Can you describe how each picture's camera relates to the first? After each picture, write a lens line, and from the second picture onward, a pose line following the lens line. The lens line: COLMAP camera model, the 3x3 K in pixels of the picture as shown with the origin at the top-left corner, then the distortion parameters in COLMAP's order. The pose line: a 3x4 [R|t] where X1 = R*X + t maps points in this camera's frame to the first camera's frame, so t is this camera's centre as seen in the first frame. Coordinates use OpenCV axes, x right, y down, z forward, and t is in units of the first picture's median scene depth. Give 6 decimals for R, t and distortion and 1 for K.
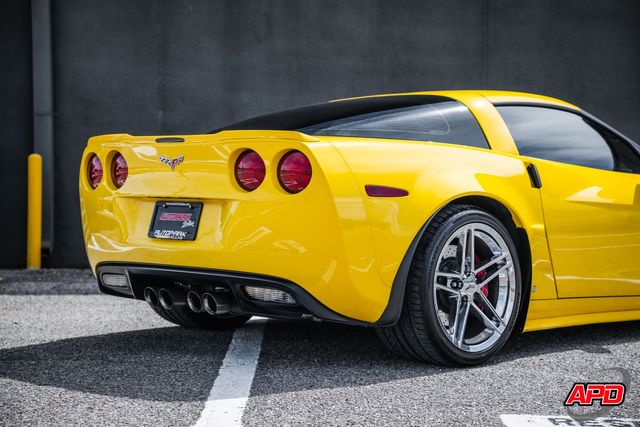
lens RADIAL K [[1309.9, 0, 319.3], [0, 1309.9, 219.9], [0, 0, 1]] dist [0.480677, 0.233867]
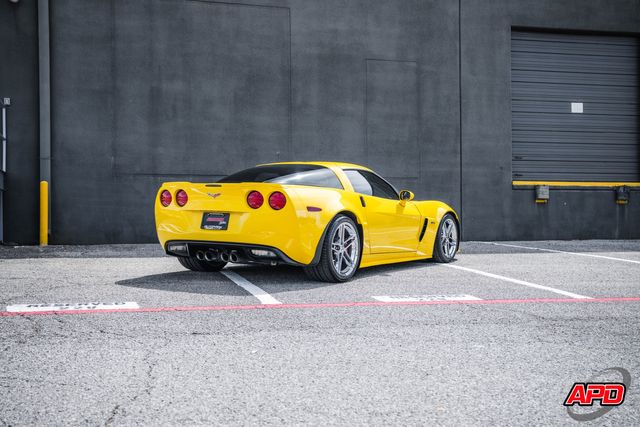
lens RADIAL K [[904.8, 0, 320.0], [0, 904.8, 213.5], [0, 0, 1]] dist [0.158209, 0.081520]
pose [[0.968832, -0.000159, 0.247717, -0.320542], [0.000263, 1.000000, -0.000387, -0.012005], [-0.247717, 0.000440, 0.968832, -0.551273]]
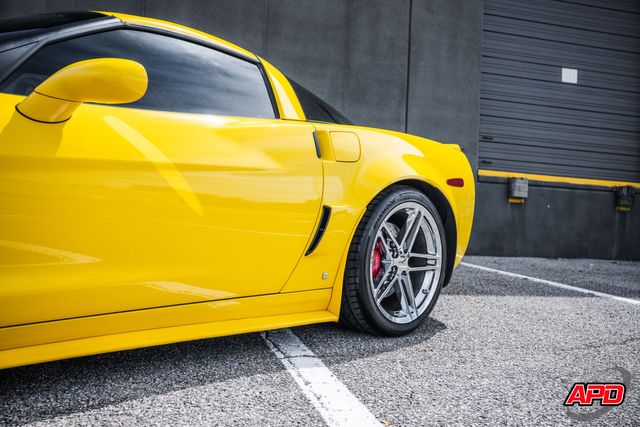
lens RADIAL K [[592.2, 0, 312.1], [0, 592.2, 221.4], [0, 0, 1]] dist [0.010365, 0.009265]
pose [[0.973381, 0.050445, 0.223571, 0.270485], [-0.052727, 0.998600, 0.004249, 0.009978], [-0.223044, -0.015925, 0.974678, 0.742609]]
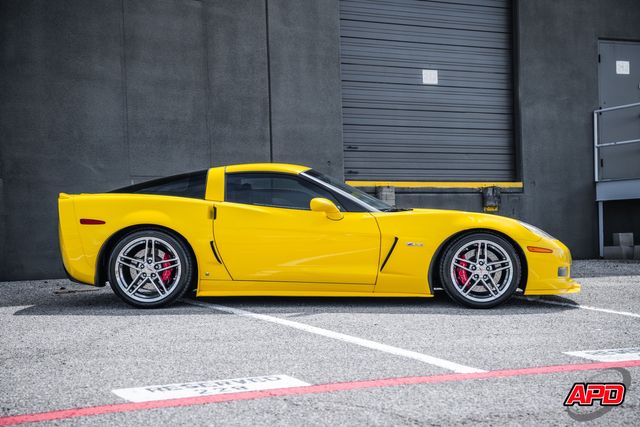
lens RADIAL K [[1137.3, 0, 320.0], [0, 1137.3, 213.5], [0, 0, 1]] dist [0.407569, 0.055718]
pose [[0.902042, -0.009055, 0.431554, -0.159945], [0.013868, 0.999872, -0.008008, -0.023797], [-0.431426, 0.013208, 0.902052, -0.176536]]
